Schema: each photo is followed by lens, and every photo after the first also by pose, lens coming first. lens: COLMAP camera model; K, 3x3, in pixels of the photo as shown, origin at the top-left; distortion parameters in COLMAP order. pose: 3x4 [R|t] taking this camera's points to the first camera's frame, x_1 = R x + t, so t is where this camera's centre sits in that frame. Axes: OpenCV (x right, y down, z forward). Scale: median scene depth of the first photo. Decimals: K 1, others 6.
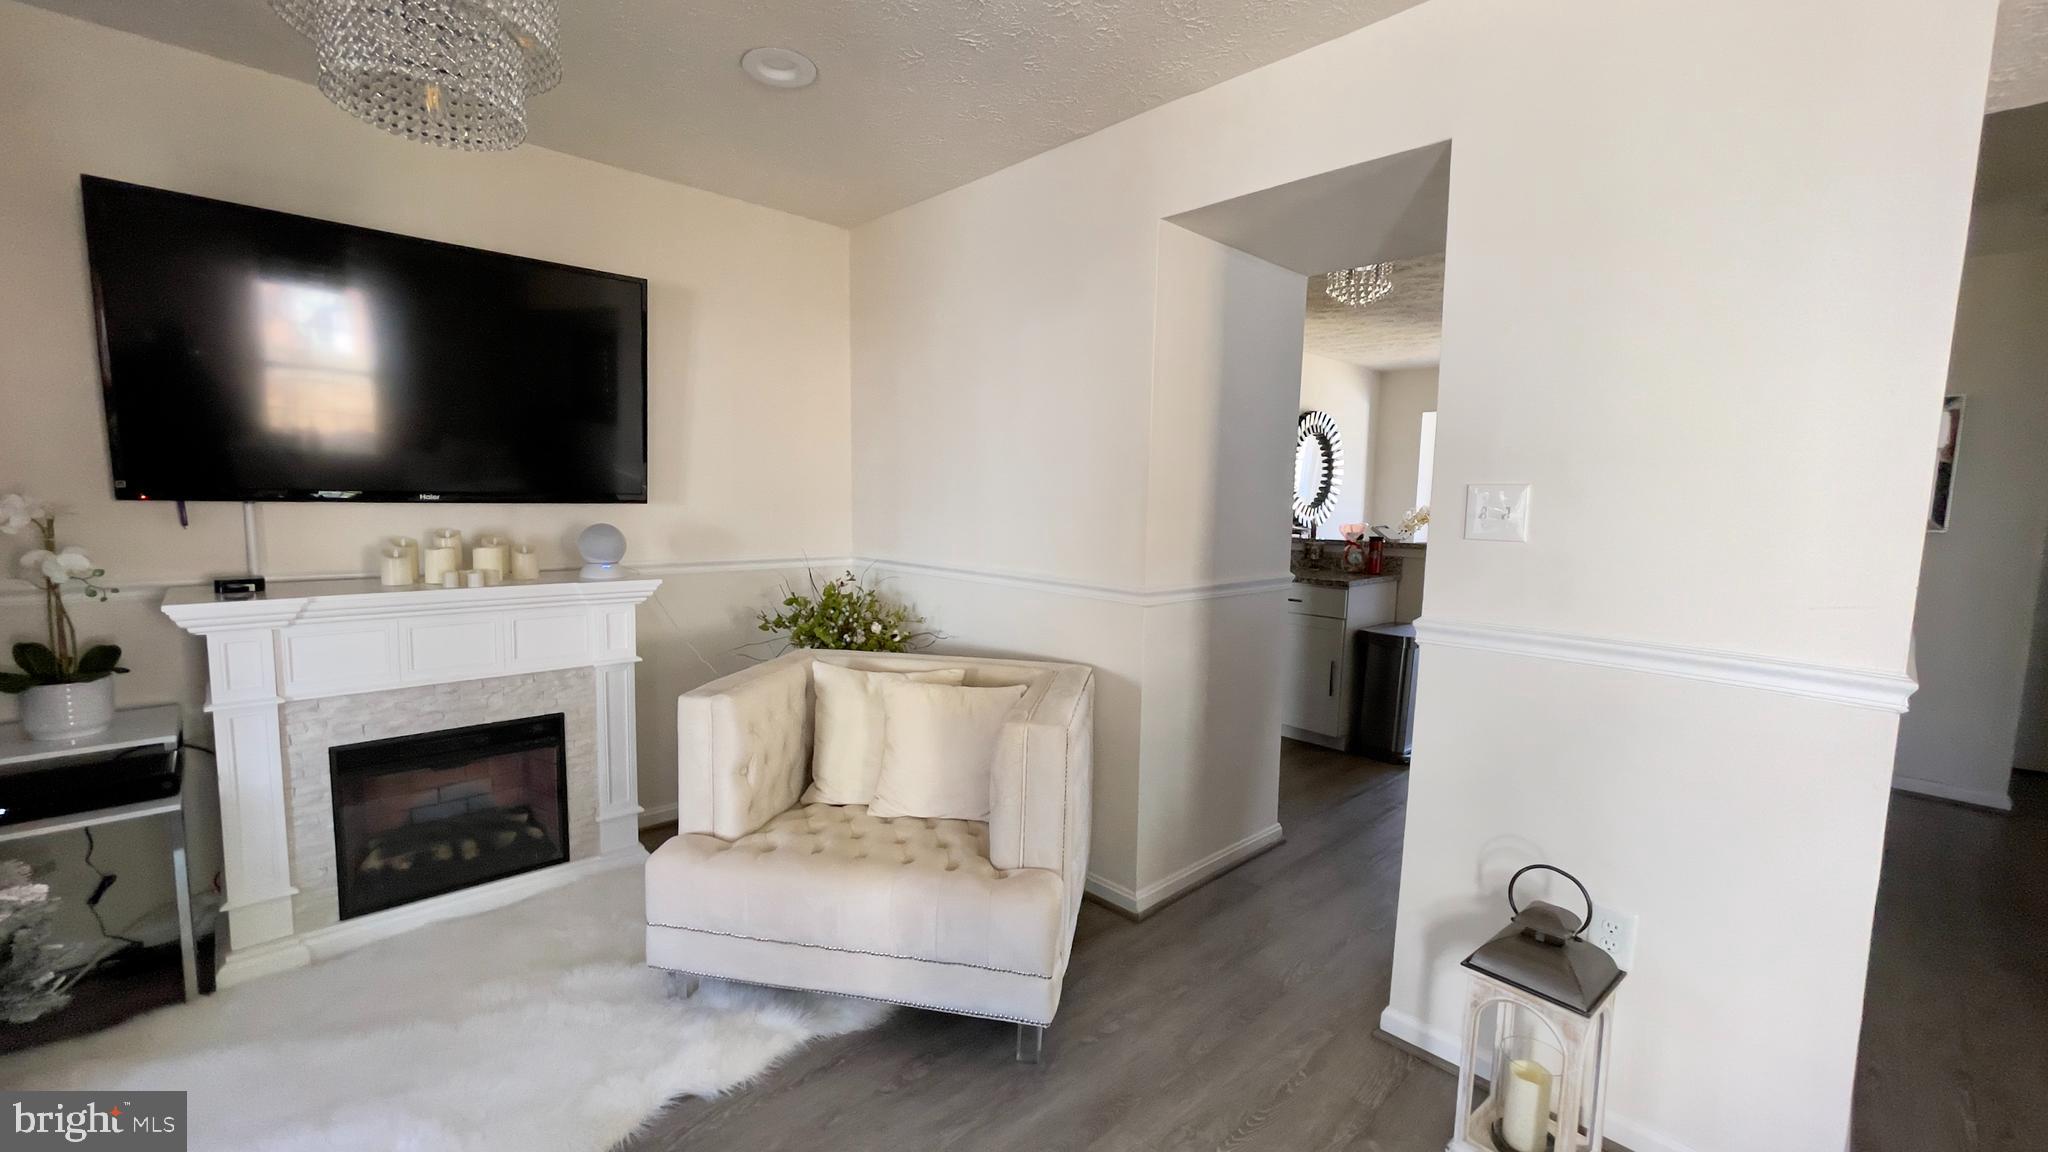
lens RADIAL K [[812.4, 0, 1024.0], [0, 812.4, 576.0], [0, 0, 1]] dist [-0.024057, 0.009593]
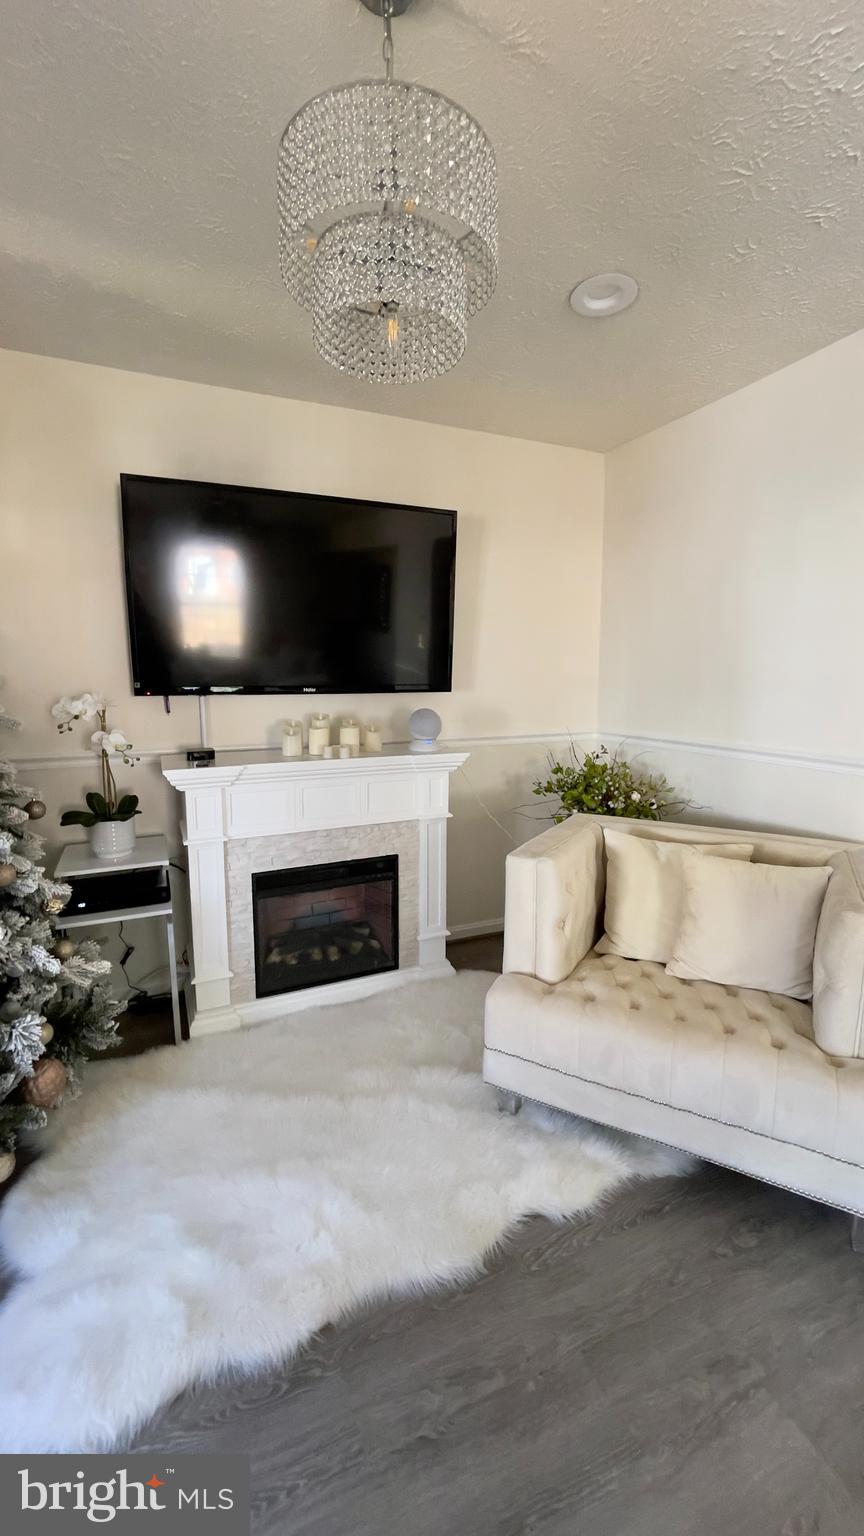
lens RADIAL K [[614.0, 0, 433.1], [0, 614.0, 752.3], [0, 0, 1]] dist [-0.018636, -0.000167]
pose [[0.940068, 0.017693, -0.340529, -0.210001], [-0.010336, 0.999673, 0.023407, -0.020981], [0.340832, -0.018484, 0.939943, 0.116358]]
